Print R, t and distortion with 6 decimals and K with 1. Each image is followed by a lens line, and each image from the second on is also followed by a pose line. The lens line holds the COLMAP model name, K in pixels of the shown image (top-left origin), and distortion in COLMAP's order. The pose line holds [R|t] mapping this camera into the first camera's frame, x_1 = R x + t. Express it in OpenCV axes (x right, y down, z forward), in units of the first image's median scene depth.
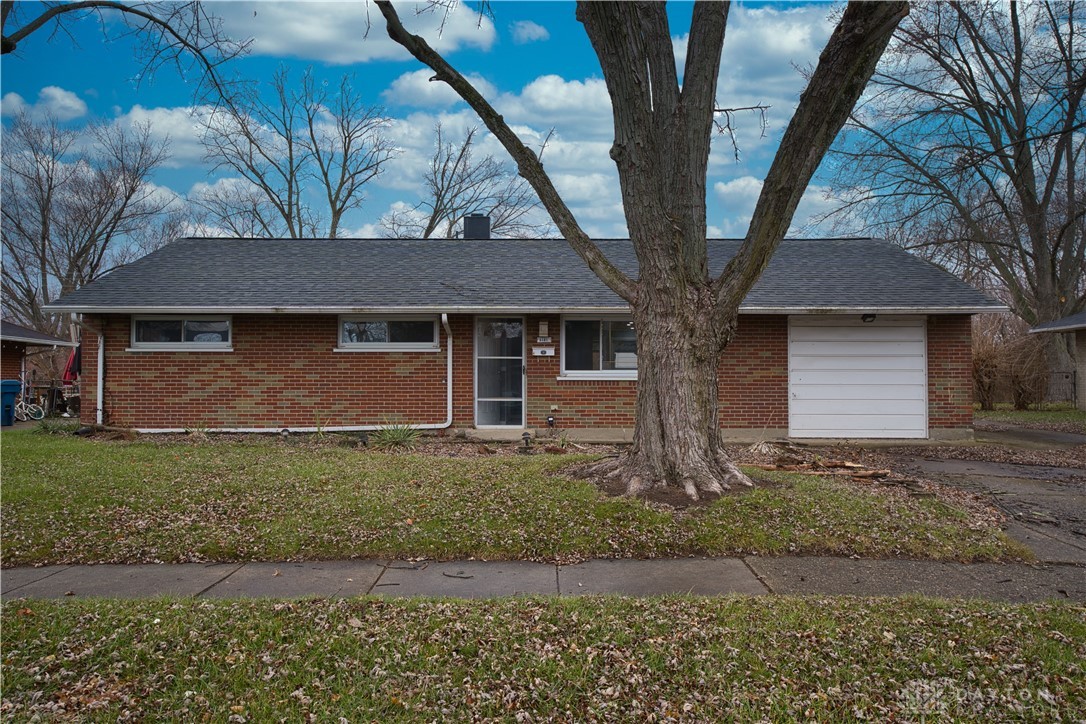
lens RADIAL K [[821.2, 0, 541.1], [0, 821.2, 362.7], [0, 0, 1]] dist [-0.002953, 0.005433]
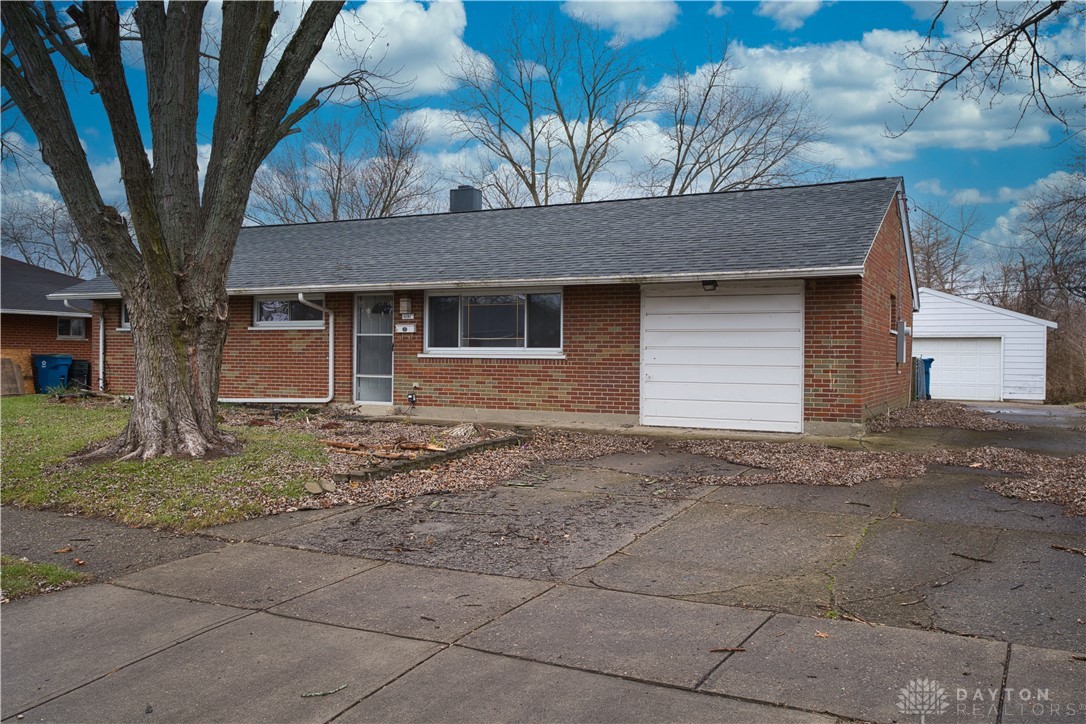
lens RADIAL K [[924.8, 0, 537.3], [0, 924.8, 357.3], [0, 0, 1]] dist [0.017017, 0.010179]
pose [[0.891530, 0.006950, -0.452907, 0.648127], [0.003826, 0.999731, 0.022872, -0.003626], [0.452945, -0.022124, 0.891264, 0.075307]]
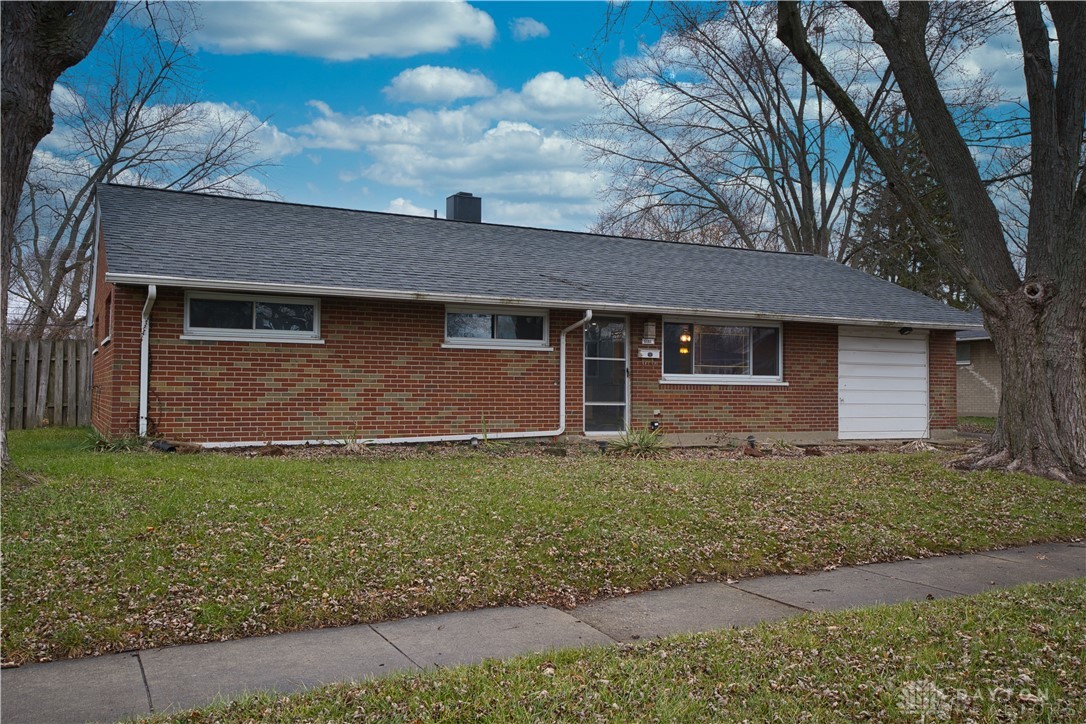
lens RADIAL K [[955.5, 0, 544.3], [0, 955.5, 362.3], [0, 0, 1]] dist [0.017861, -0.000440]
pose [[0.883860, 0.020792, 0.467290, -0.620428], [-0.018815, 0.999783, -0.008898, 0.008633], [-0.467374, -0.000927, 0.884059, 0.075895]]
